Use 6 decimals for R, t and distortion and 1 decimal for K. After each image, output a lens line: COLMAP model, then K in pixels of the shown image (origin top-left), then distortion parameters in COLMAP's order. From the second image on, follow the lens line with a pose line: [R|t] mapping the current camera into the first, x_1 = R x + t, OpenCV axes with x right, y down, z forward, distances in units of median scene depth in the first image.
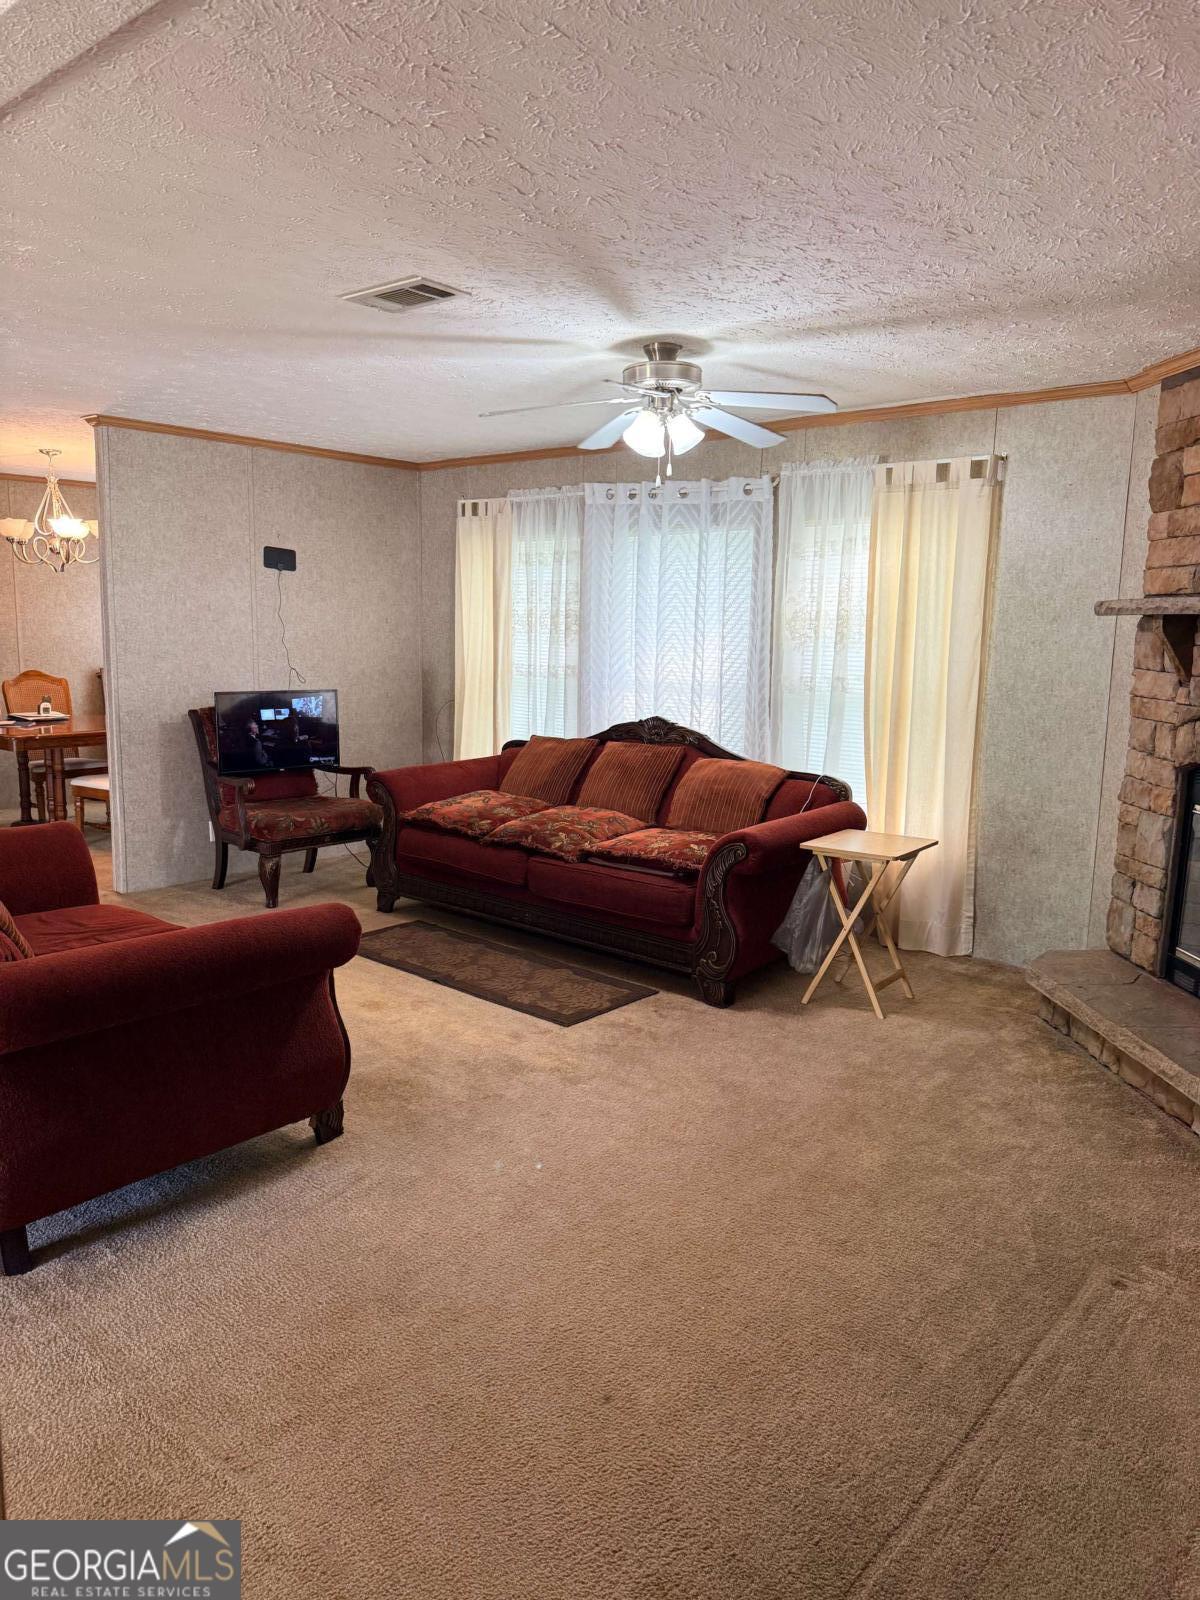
lens RADIAL K [[1114.2, 0, 588.6], [0, 1114.2, 789.2], [0, 0, 1]] dist [0.036728, -0.052752]
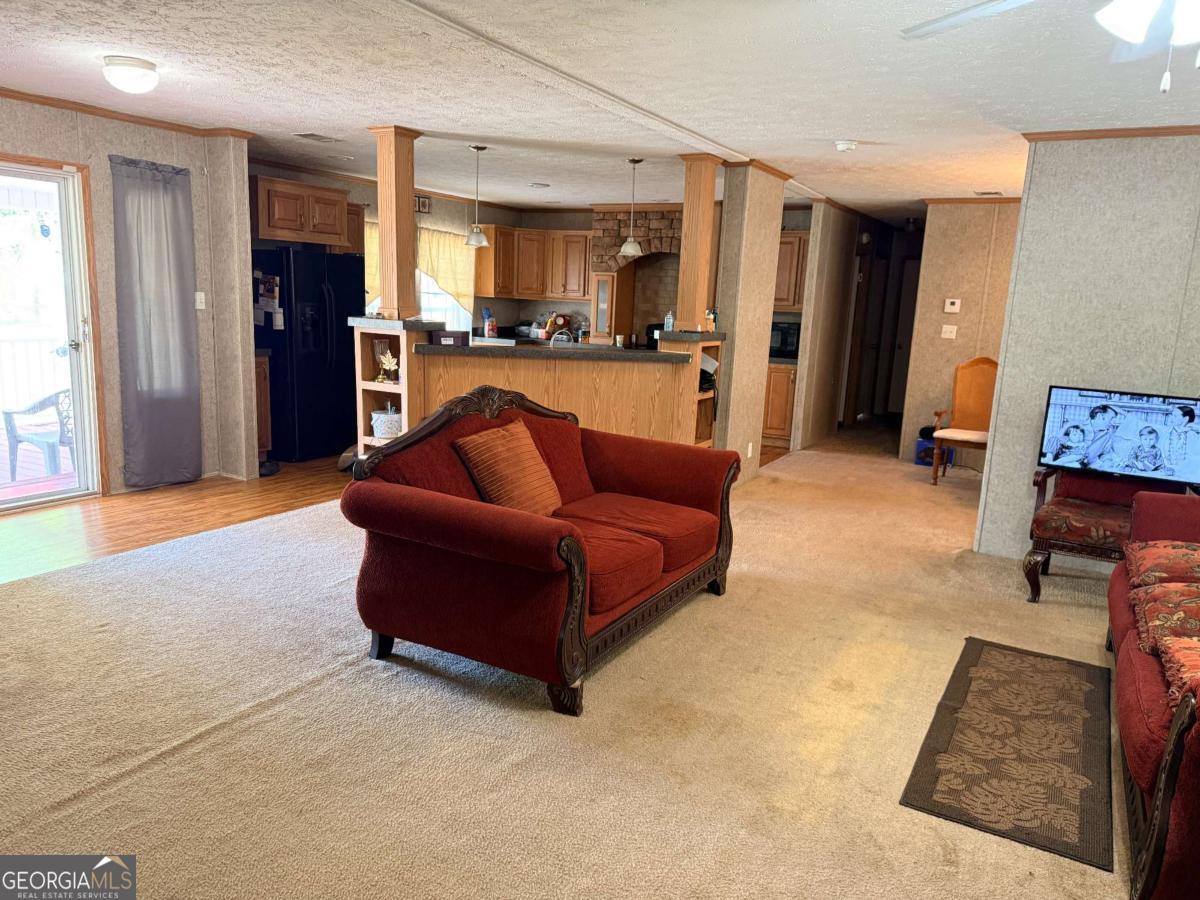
lens RADIAL K [[835.7, 0, 592.4], [0, 835.7, 457.2], [0, 0, 1]] dist [0.036728, -0.052752]
pose [[0.203199, 0.188926, -0.960738, 0.478828], [-0.182959, 0.971253, 0.152297, -0.089644], [0.961892, 0.144829, 0.231923, 0.588047]]
